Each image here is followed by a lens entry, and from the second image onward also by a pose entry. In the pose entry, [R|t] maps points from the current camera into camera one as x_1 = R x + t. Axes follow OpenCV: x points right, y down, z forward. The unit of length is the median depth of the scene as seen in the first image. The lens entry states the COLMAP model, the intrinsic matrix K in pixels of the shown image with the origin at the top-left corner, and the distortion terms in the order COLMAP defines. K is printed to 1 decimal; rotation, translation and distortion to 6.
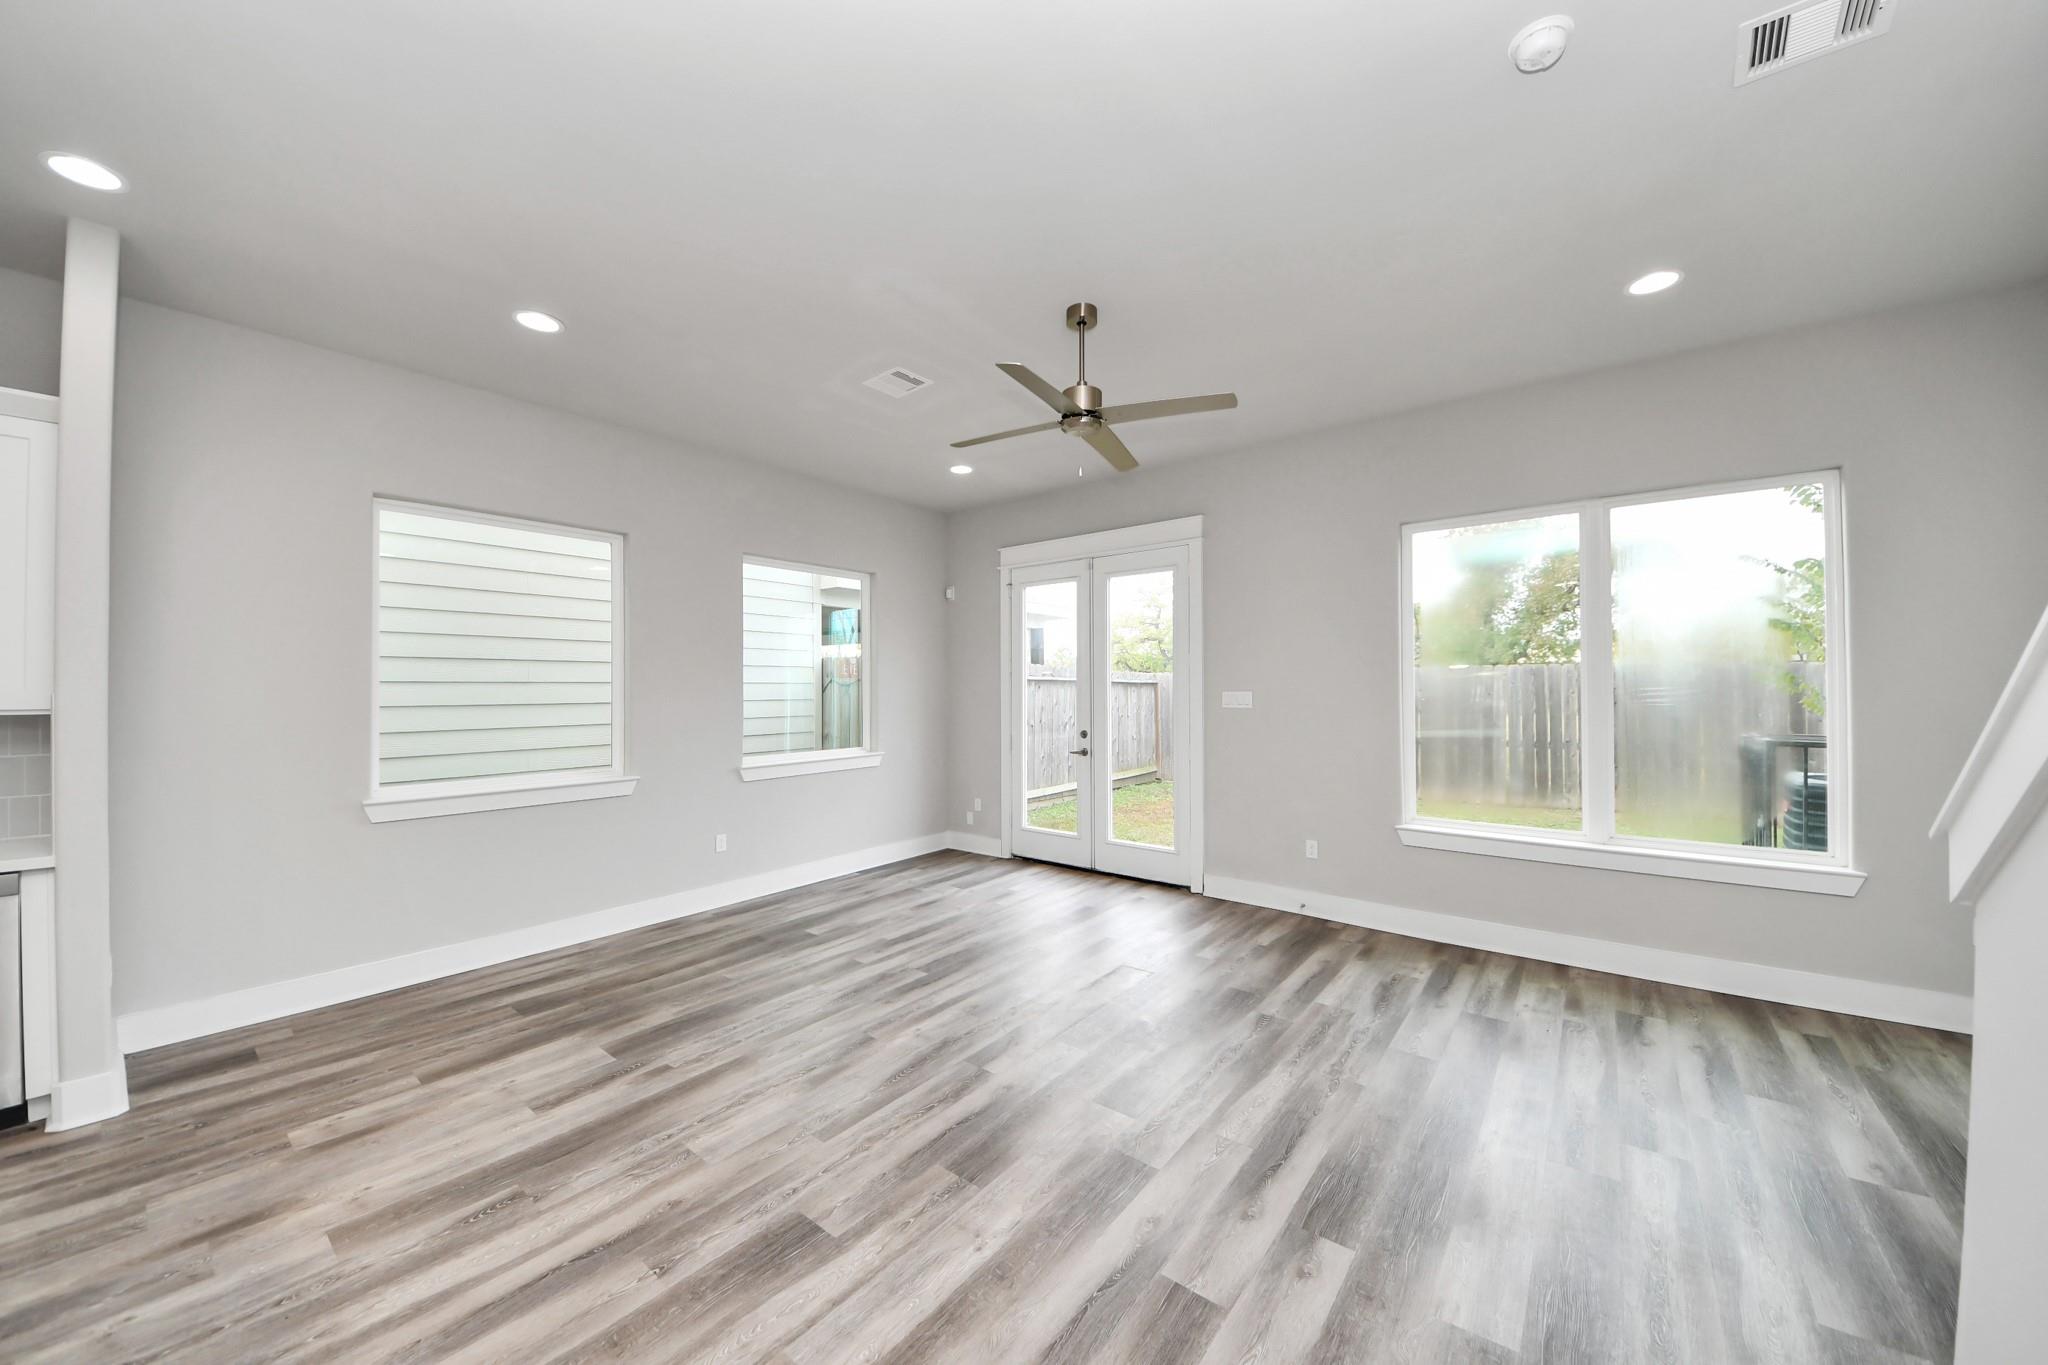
lens RADIAL K [[693.2, 0, 1007.6], [0, 693.2, 696.5], [0, 0, 1]] dist [0.010213, -0.002241]
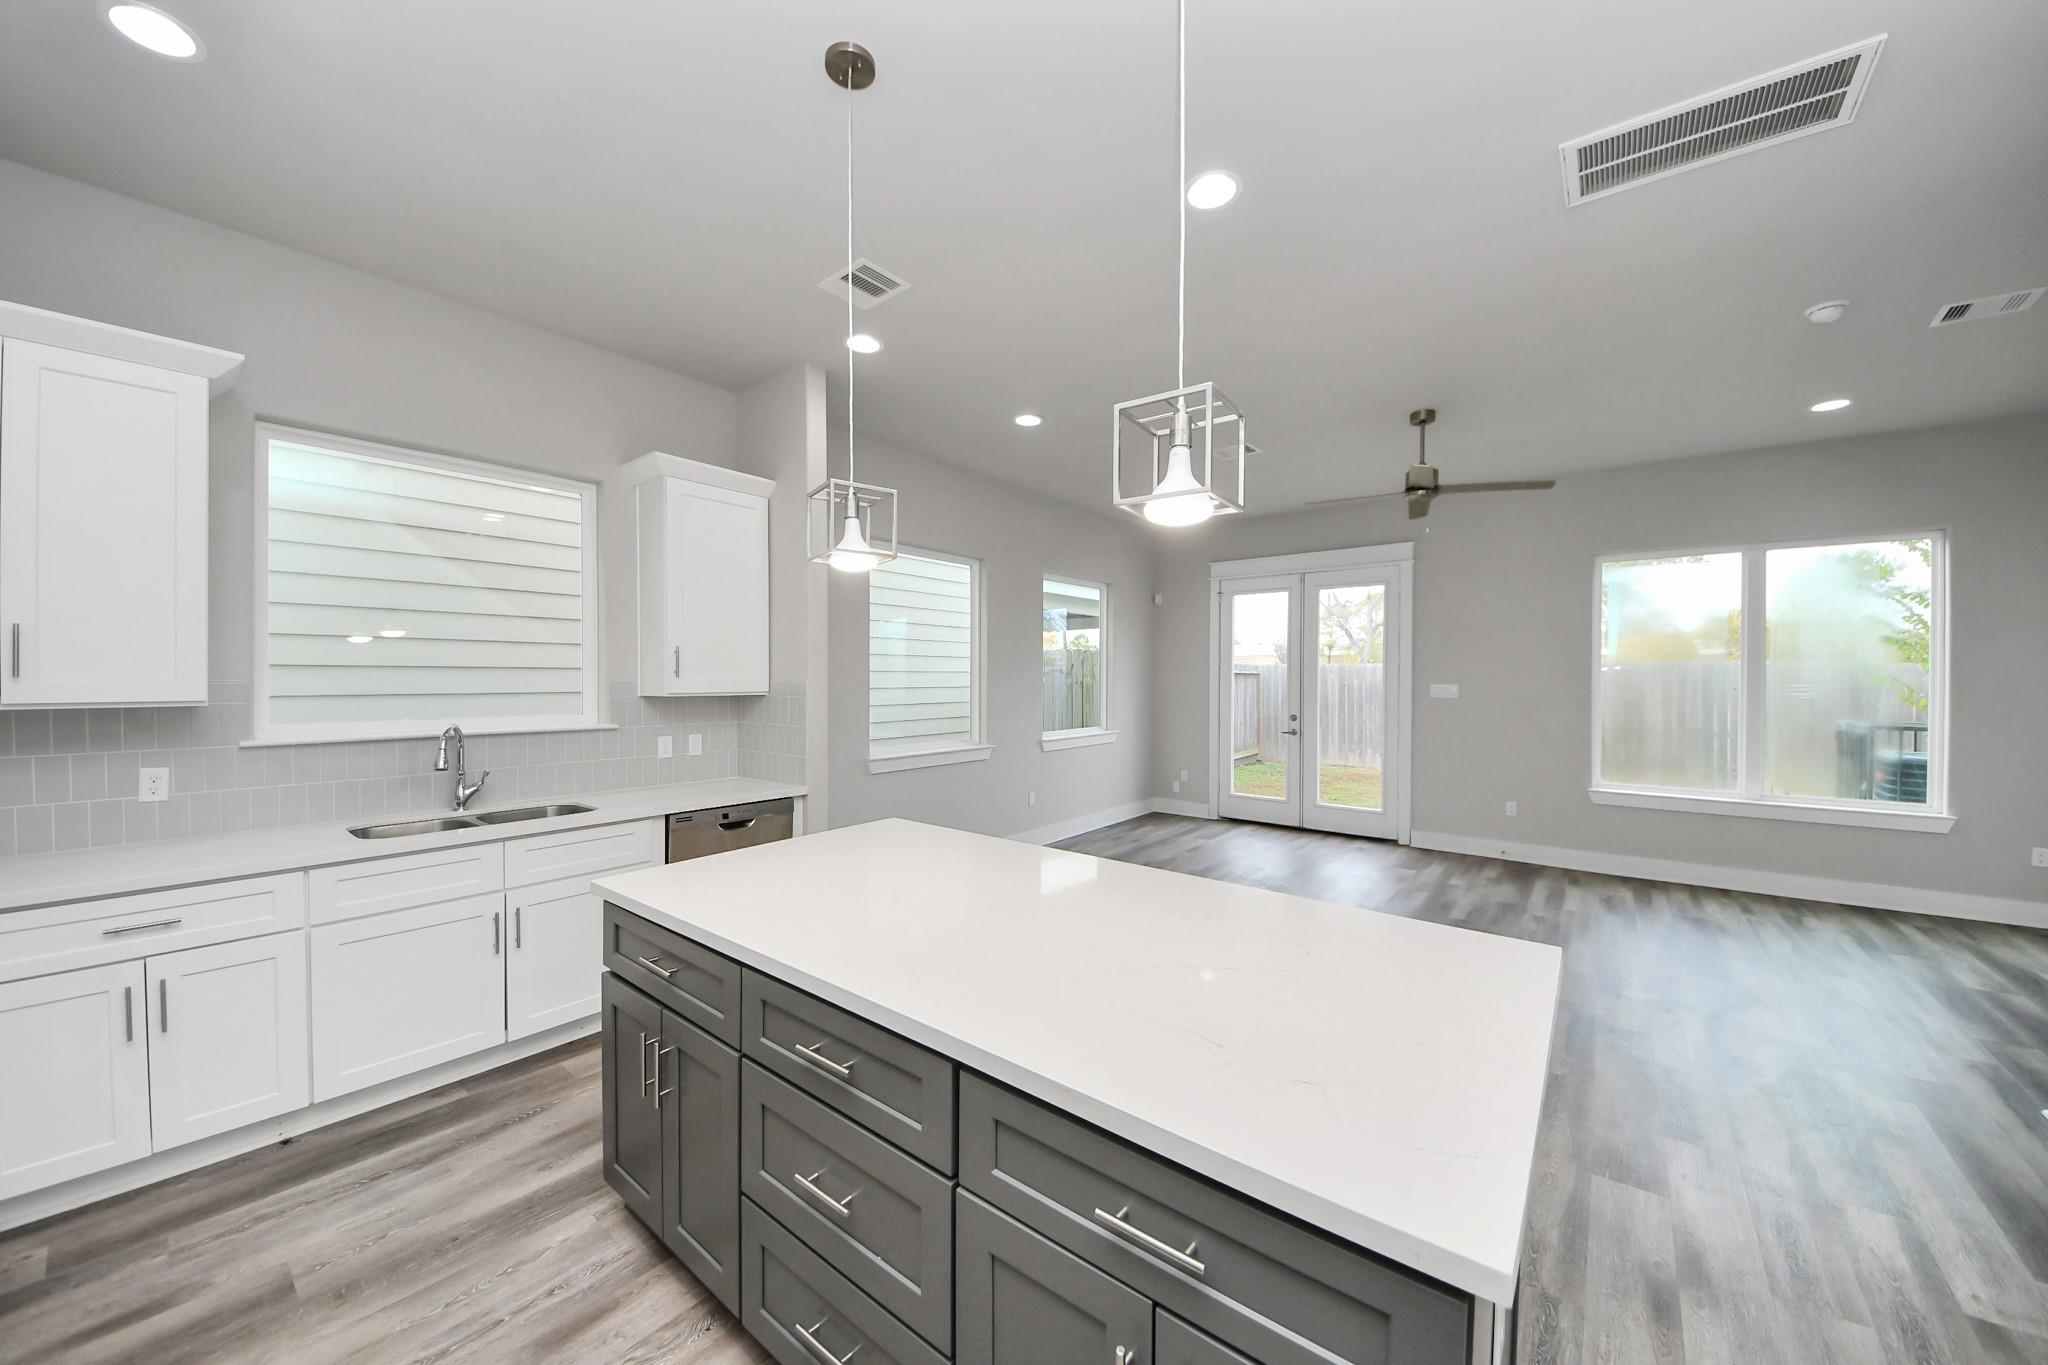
lens RADIAL K [[693.2, 0, 1030.8], [0, 693.2, 692.8], [0, 0, 1]] dist [0.010213, -0.002241]
pose [[0.999860, 0.009829, 0.013549, -0.420825], [-0.010018, 0.999852, 0.013951, -0.001578], [-0.013409, -0.014084, 0.999811, -0.246248]]
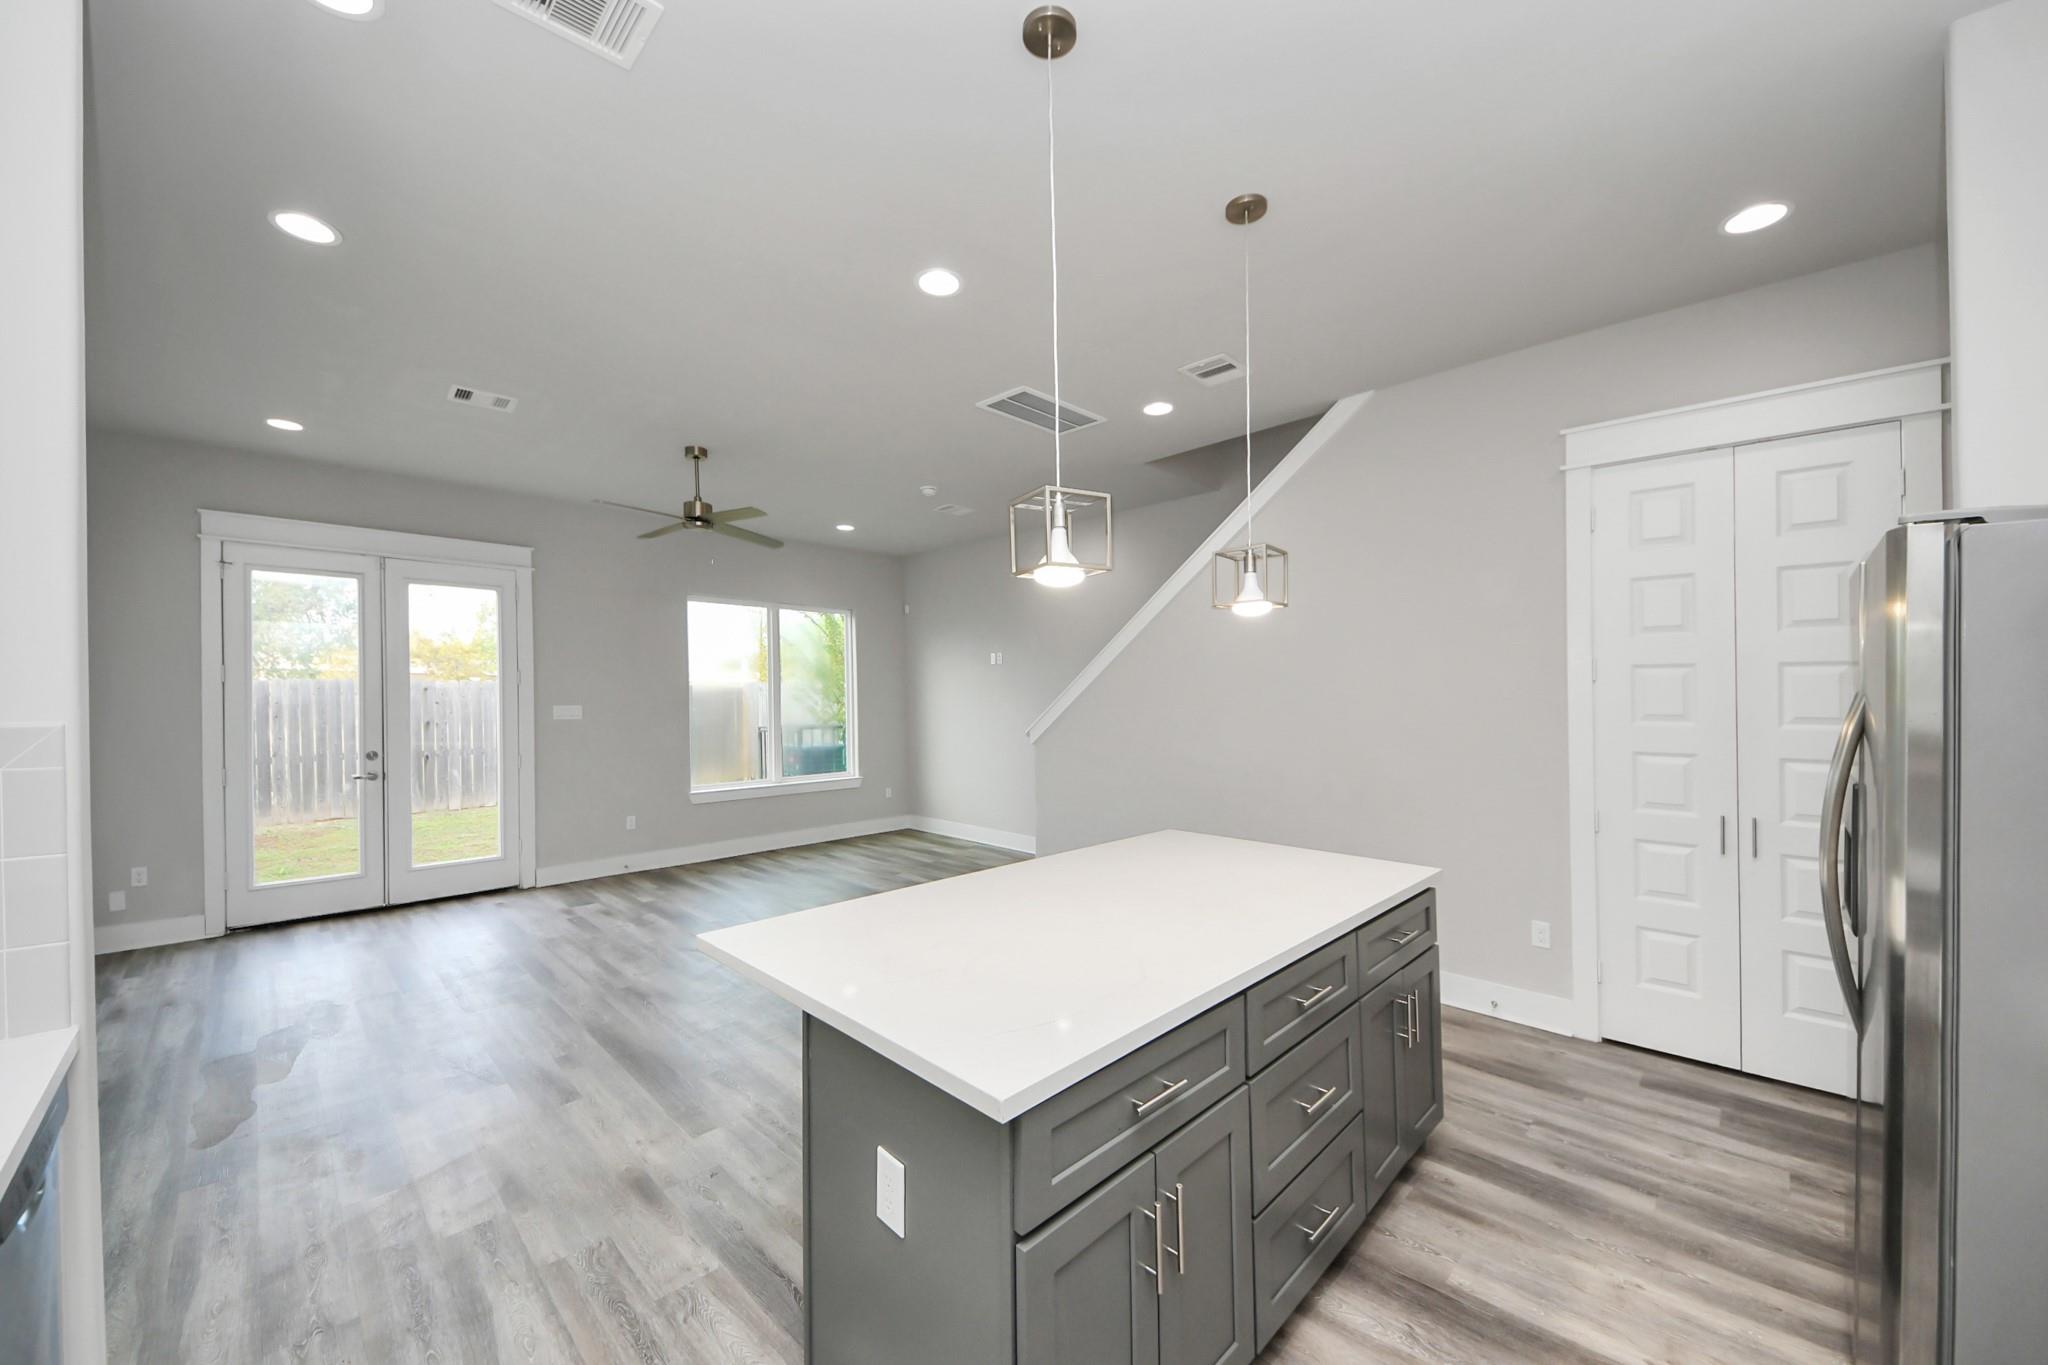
lens RADIAL K [[749.5, 0, 1021.1], [0, 749.5, 683.7], [0, 0, 1]] dist [-0.001335, -0.002697]
pose [[0.105056, 0.022318, 0.994216, -0.846504], [0.009831, 0.999676, -0.023479, -0.006621], [-0.994418, 0.012241, 0.104803, 0.093082]]
